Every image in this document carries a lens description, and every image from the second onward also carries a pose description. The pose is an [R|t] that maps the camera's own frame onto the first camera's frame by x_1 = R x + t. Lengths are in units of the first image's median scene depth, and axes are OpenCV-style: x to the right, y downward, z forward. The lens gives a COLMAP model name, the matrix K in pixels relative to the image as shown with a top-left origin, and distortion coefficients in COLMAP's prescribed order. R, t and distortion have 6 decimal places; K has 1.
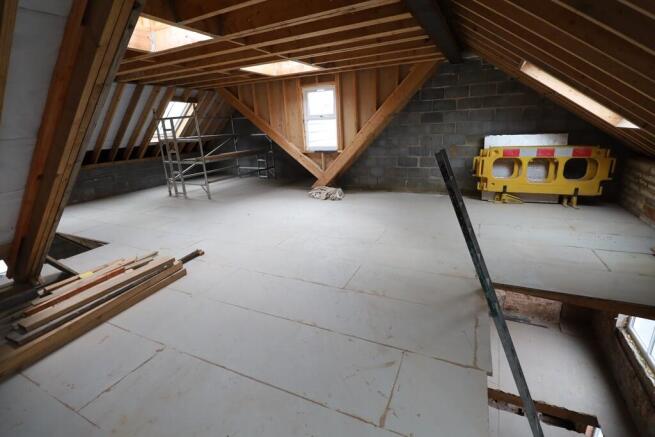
lens RADIAL K [[306.4, 0, 329.7], [0, 306.4, 208.6], [0, 0, 1]] dist [-0.001934, -0.000240]
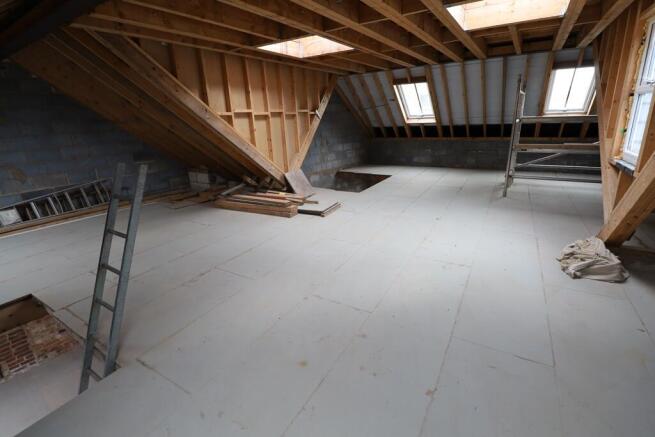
lens RADIAL K [[306.4, 0, 329.7], [0, 306.4, 208.6], [0, 0, 1]] dist [-0.001934, -0.000240]
pose [[-0.108734, 0.326443, -0.938942, 0.831040], [-0.214562, 0.914570, 0.342818, -0.353462], [0.970639, 0.238737, -0.029402, 1.158548]]
